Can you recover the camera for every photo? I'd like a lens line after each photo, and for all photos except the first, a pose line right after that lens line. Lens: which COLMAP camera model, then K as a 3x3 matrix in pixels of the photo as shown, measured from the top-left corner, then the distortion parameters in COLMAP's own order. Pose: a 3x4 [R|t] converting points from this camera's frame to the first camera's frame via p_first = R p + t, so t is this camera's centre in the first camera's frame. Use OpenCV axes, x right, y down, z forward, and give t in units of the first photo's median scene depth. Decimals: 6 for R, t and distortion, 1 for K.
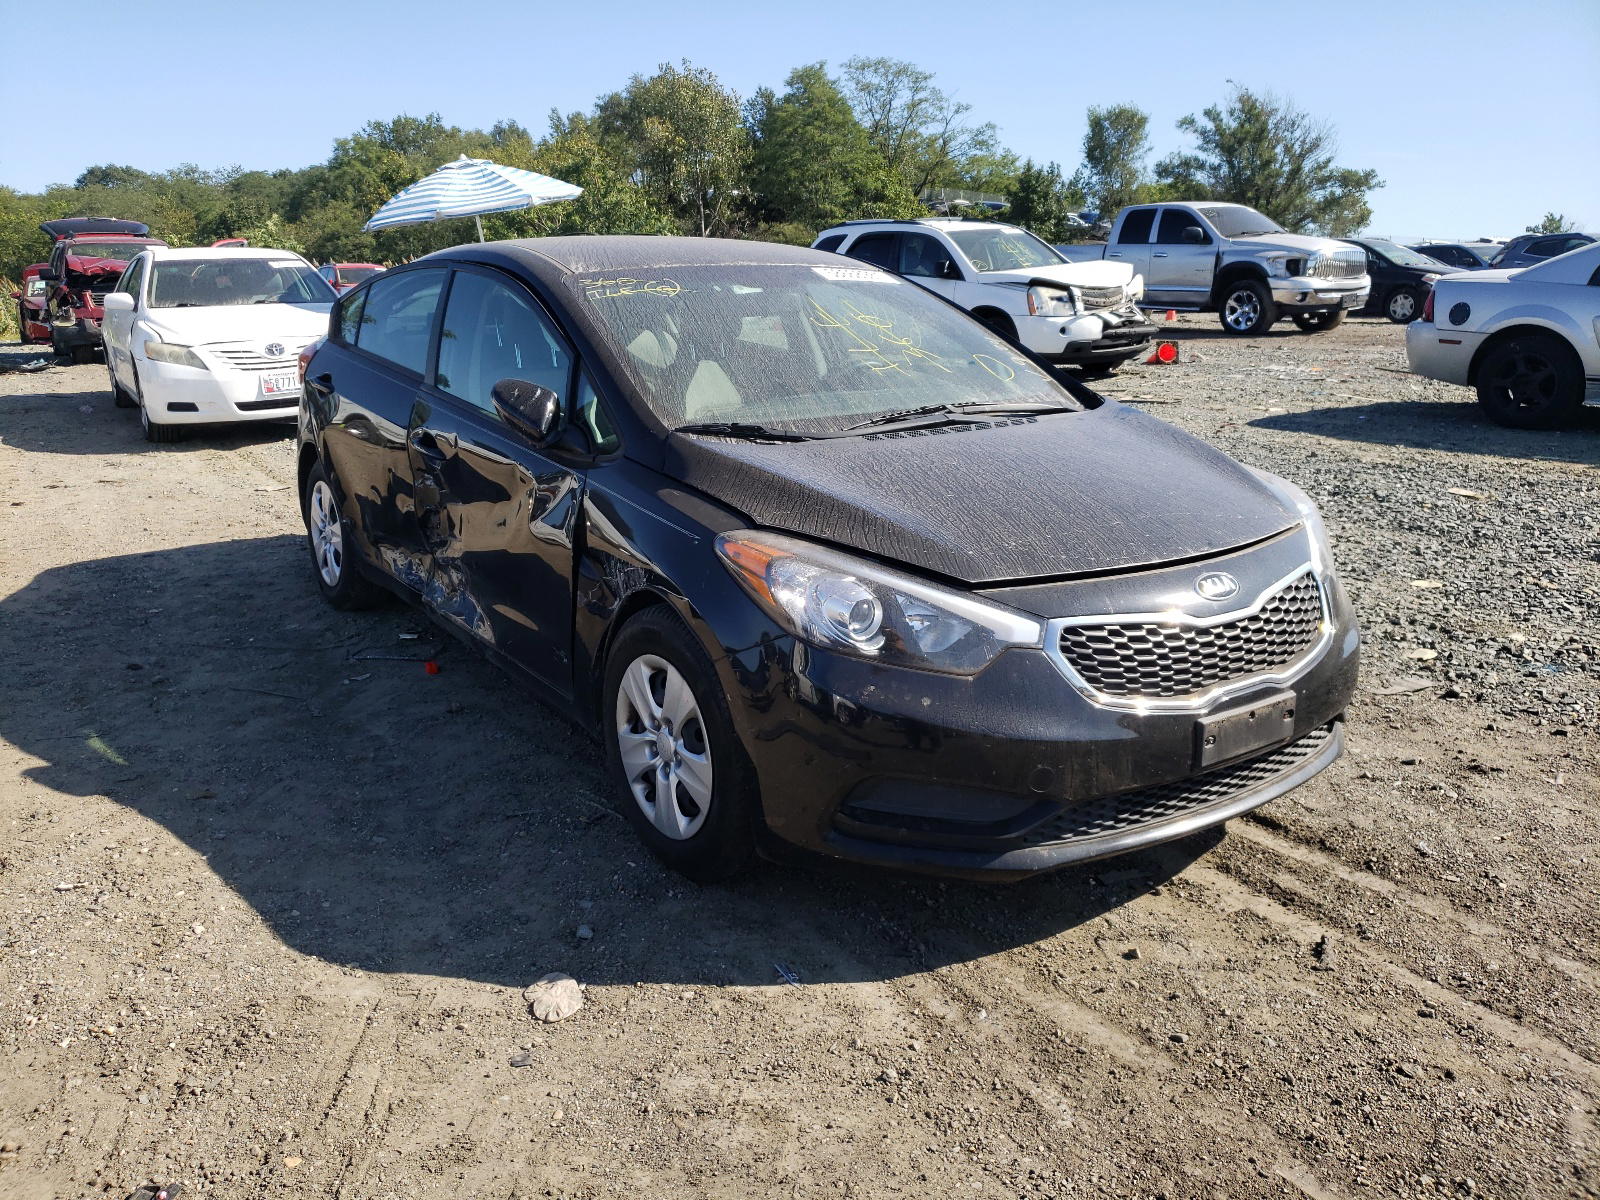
lens RADIAL K [[1220.4, 0, 800.0], [0, 1220.4, 600.0], [0, 0, 1]] dist [0.055987, -0.003944]
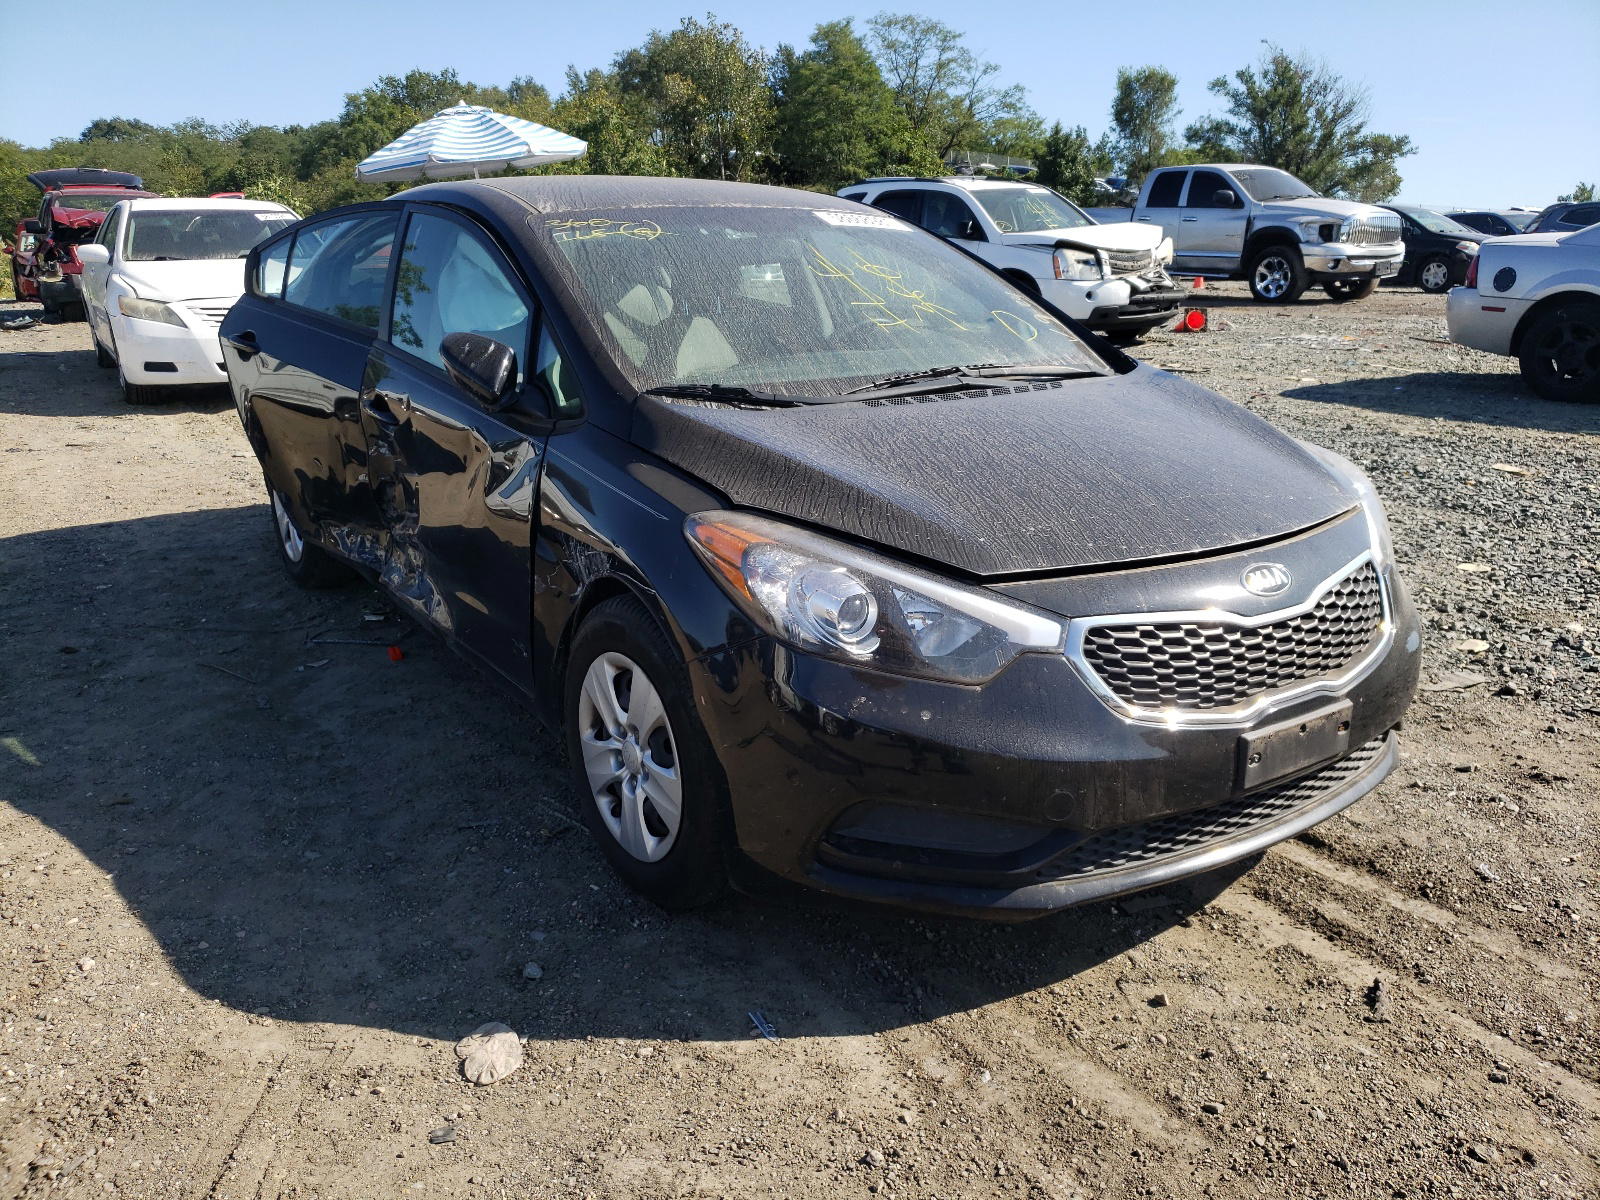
lens RADIAL K [[1212.5, 0, 816.6], [0, 1212.5, 636.8], [0, 0, 1]] dist [0.041068, 0.000323]
pose [[0.999961, 0.008381, -0.002778, 0.023654], [-0.008214, 0.998427, 0.055467, -0.014817], [0.003239, -0.055442, 0.998457, 0.130214]]
